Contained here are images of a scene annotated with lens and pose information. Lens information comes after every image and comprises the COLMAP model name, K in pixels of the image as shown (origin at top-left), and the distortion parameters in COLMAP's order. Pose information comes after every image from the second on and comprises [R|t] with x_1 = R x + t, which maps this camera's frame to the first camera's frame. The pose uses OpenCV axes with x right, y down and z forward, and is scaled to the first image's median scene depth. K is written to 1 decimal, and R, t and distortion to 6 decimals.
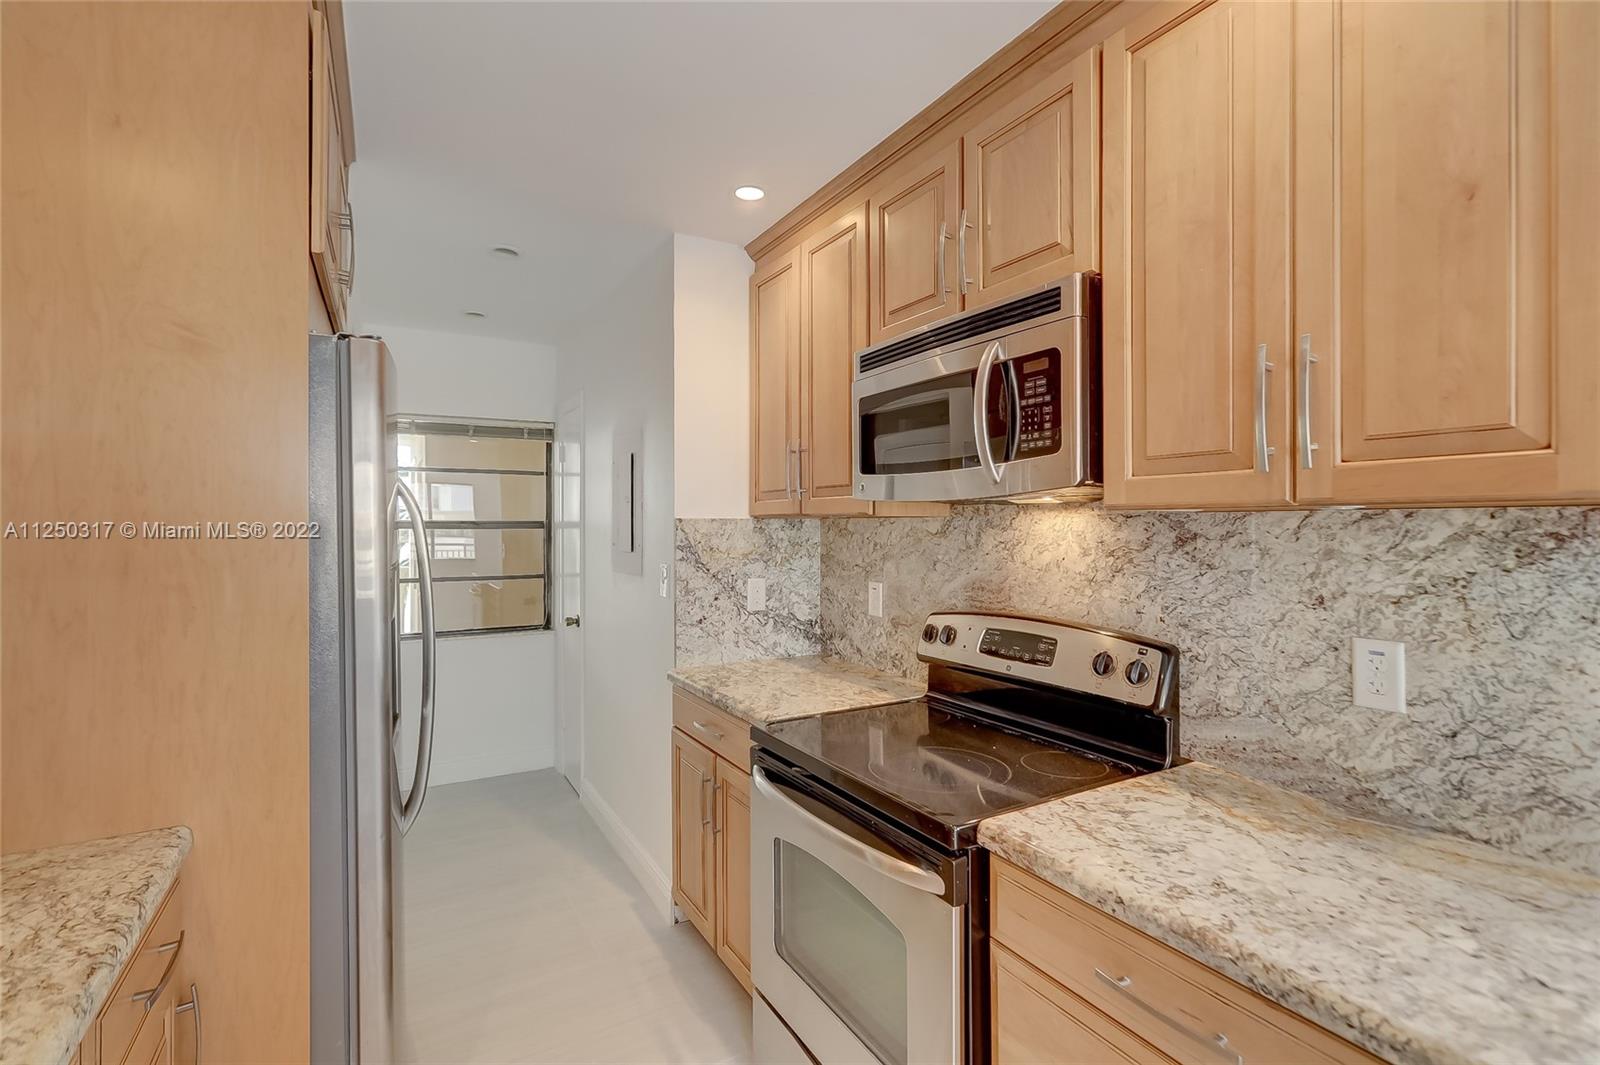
lens RADIAL K [[723.7, 0, 803.1], [0, 723.7, 522.8], [0, 0, 1]] dist [-0.000651, 0.000732]
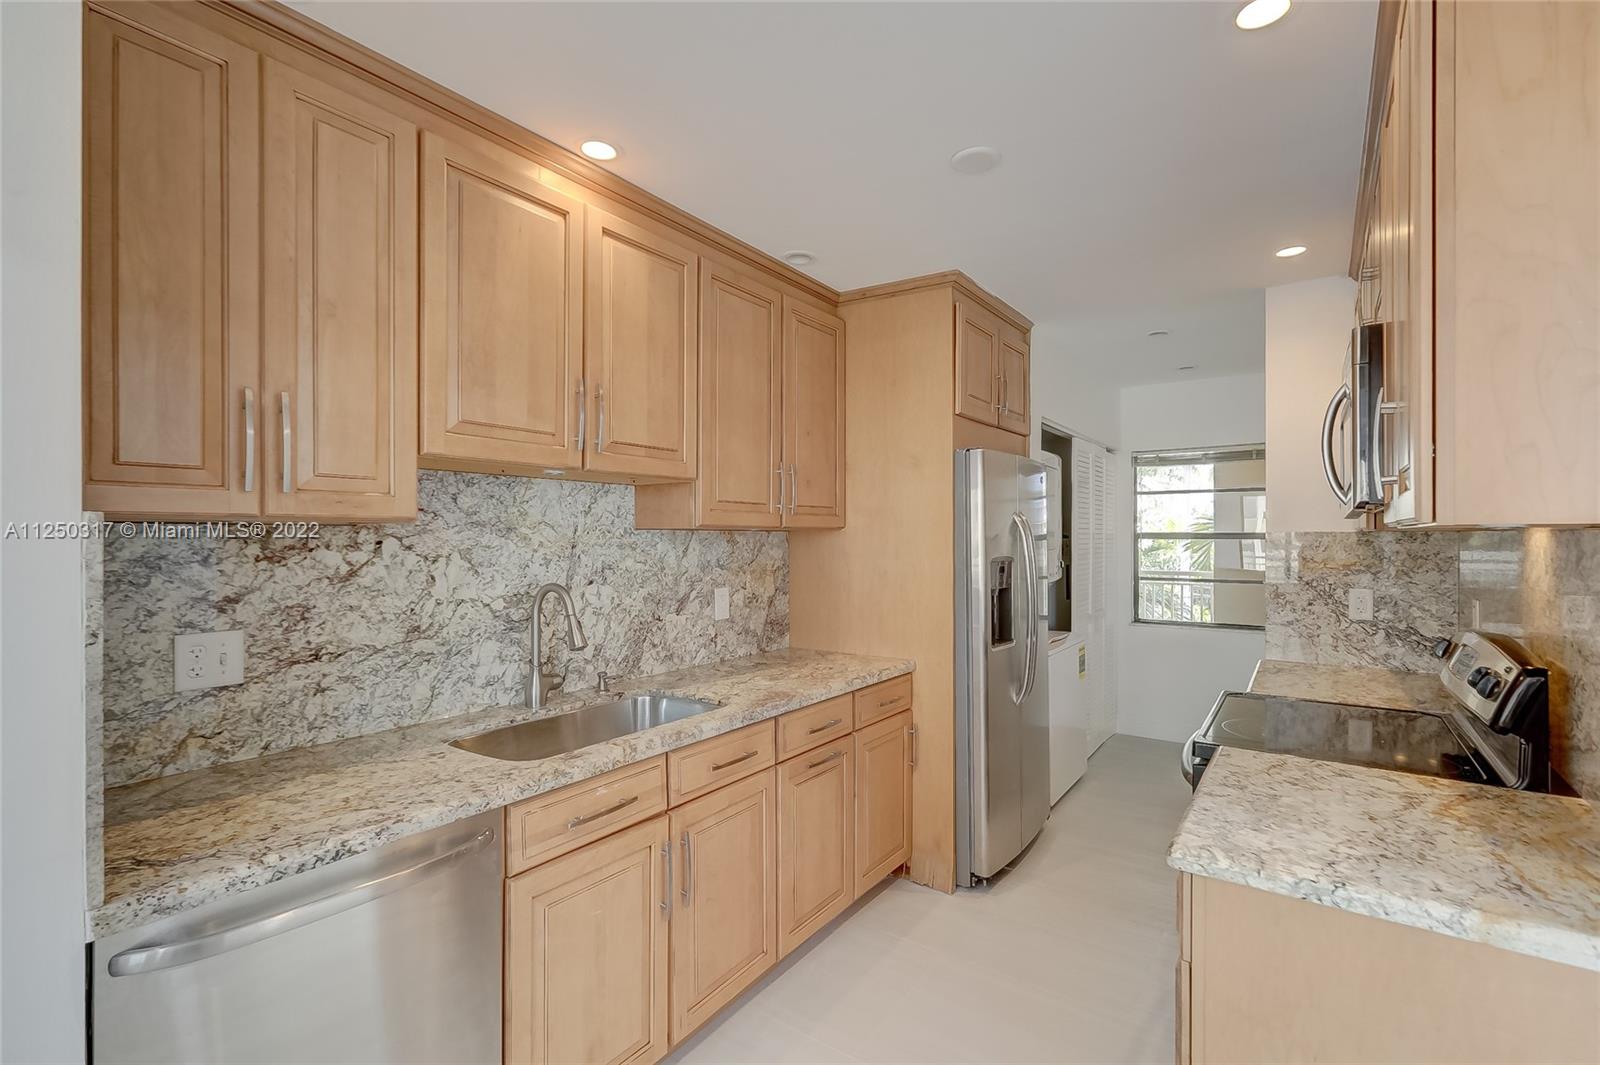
lens RADIAL K [[724.7, 0, 801.9], [0, 724.7, 535.8], [0, 0, 1]] dist [-0.000453, 0.000834]
pose [[0.410920, 0.001364, -0.911670, 1.083944], [0.004665, 0.999983, 0.003599, -0.013693], [0.911659, -0.005732, 0.410907, -0.310774]]
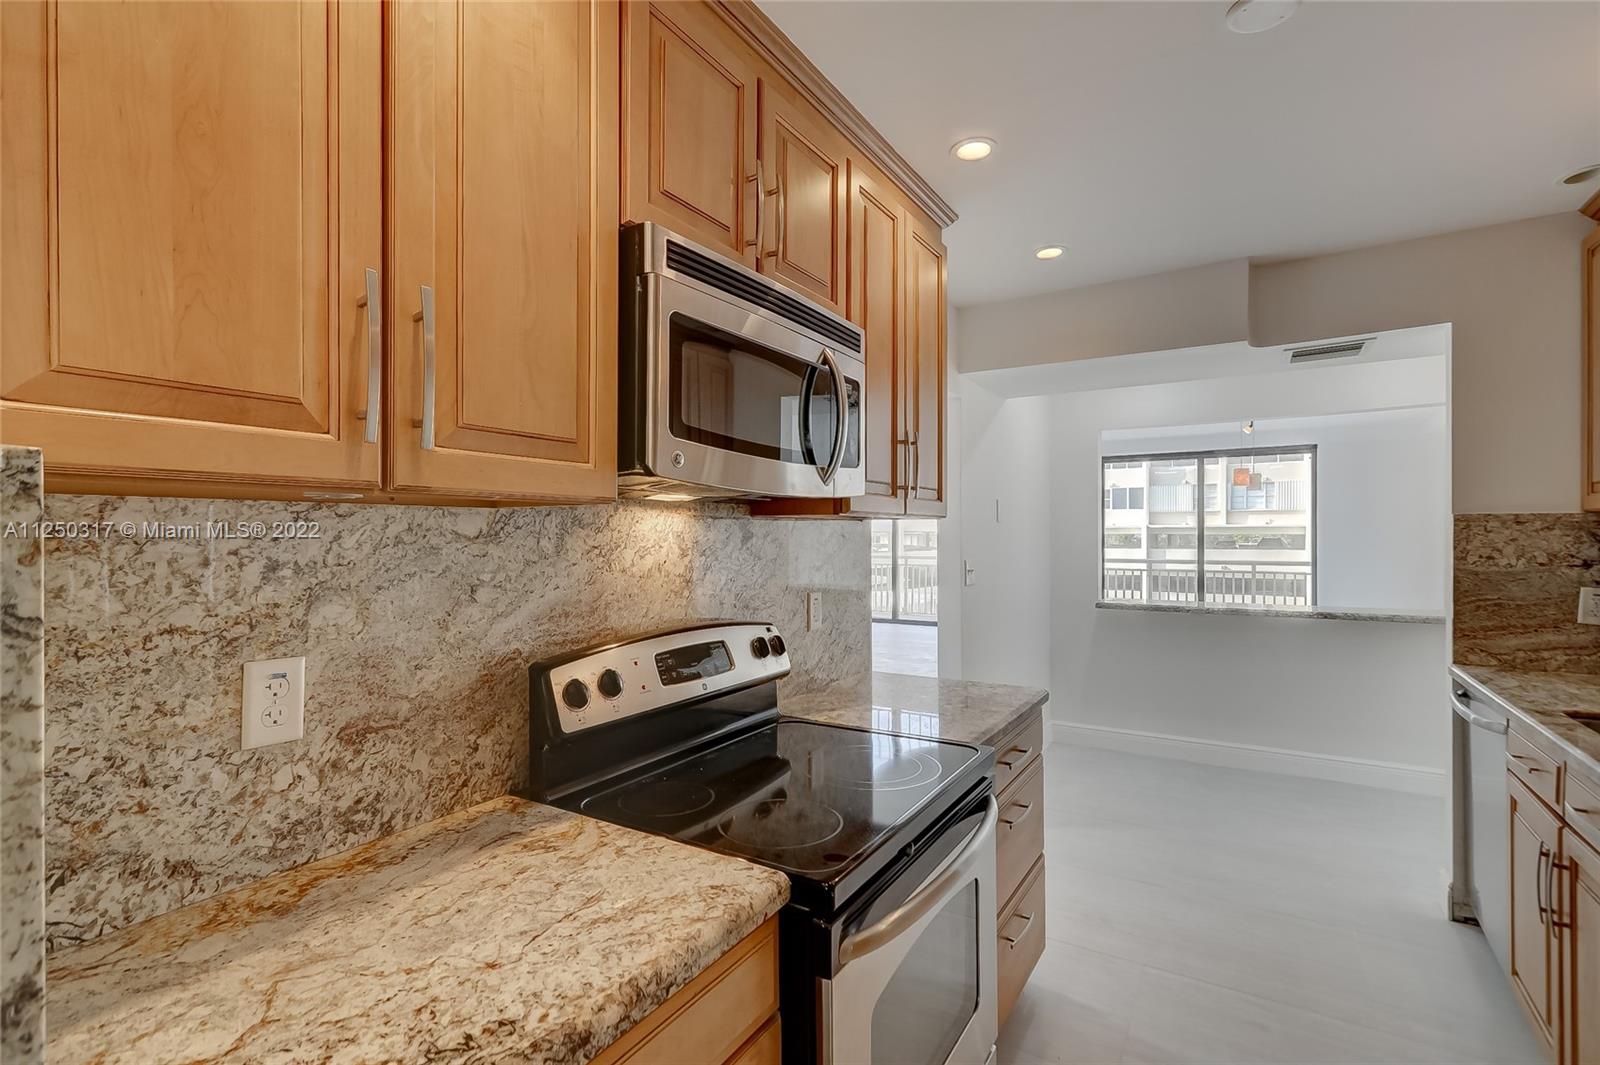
lens RADIAL K [[737.4, 0, 804.1], [0, 737.4, 534.7], [0, 0, 1]] dist [0.001085, 0.000931]
pose [[-0.465253, 0.002728, 0.885173, -0.736508], [-0.001034, 0.999993, -0.003625, 0.024456], [-0.885177, -0.002602, -0.465247, 1.700849]]
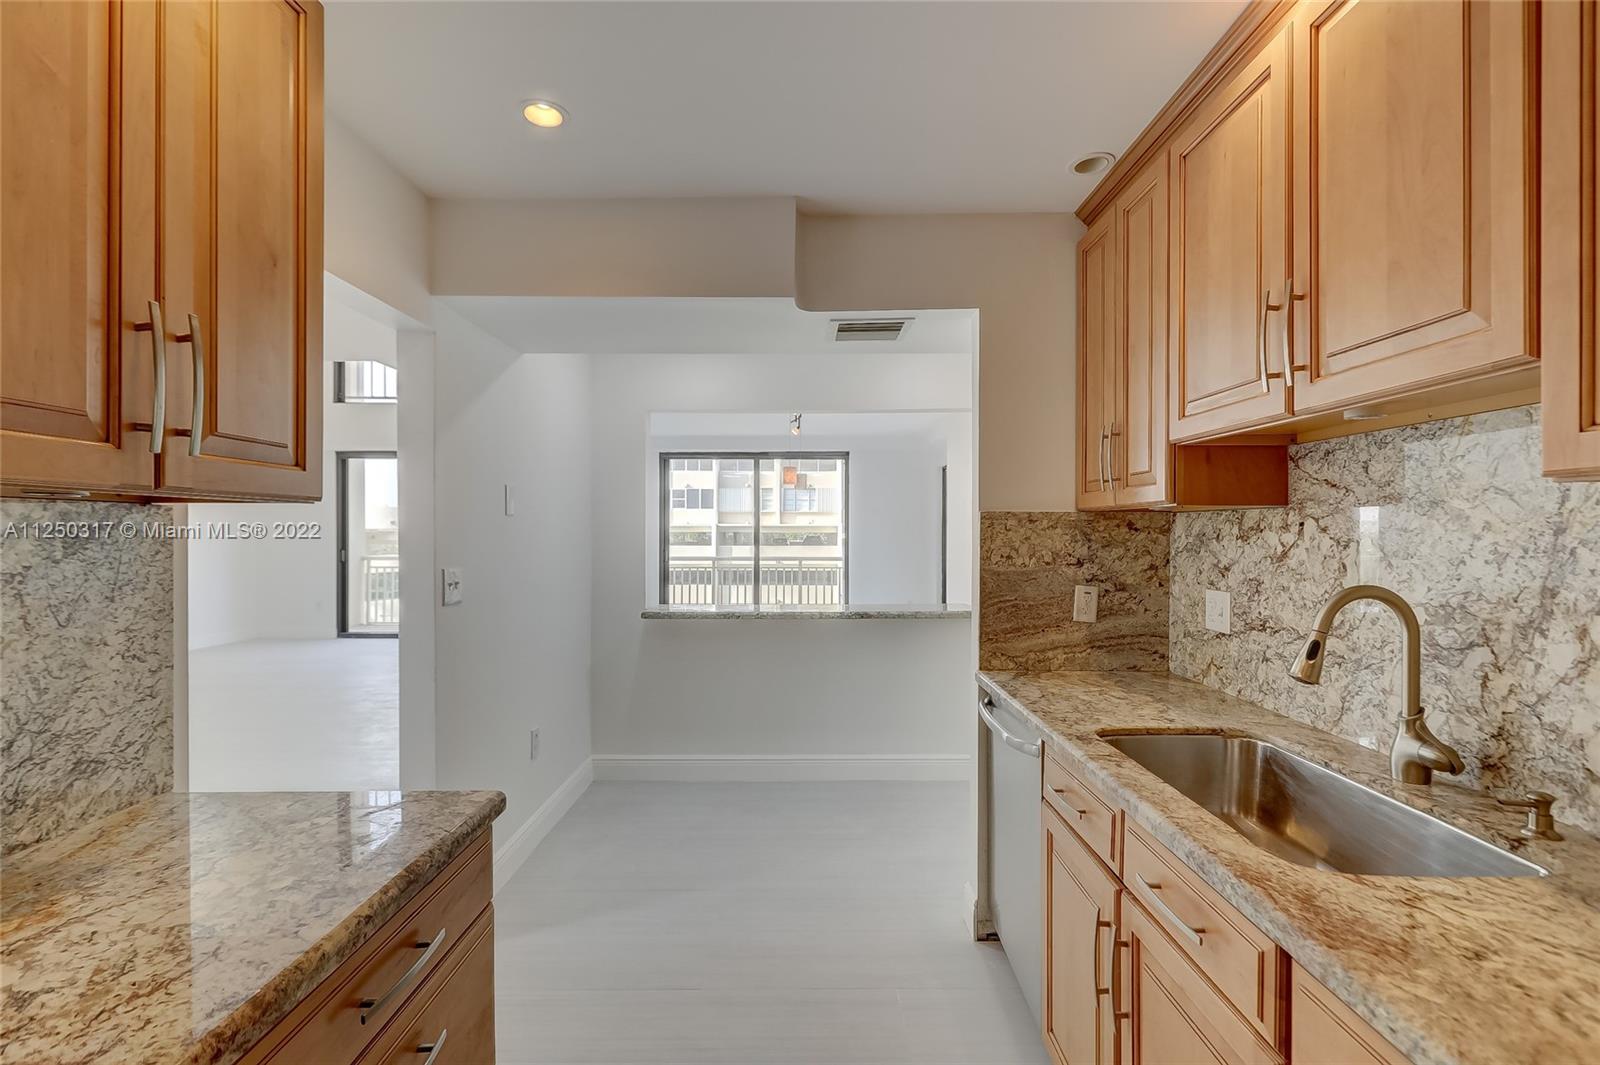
lens RADIAL K [[730.5, 0, 813.8], [0, 730.5, 532.0], [0, 0, 1]] dist [-0.002565, 0.000517]
pose [[-0.867261, 0.001206, 0.497852, -0.373690], [-0.001411, 0.999987, -0.004881, 0.022126], [-0.497852, -0.004936, -0.867248, 1.092181]]
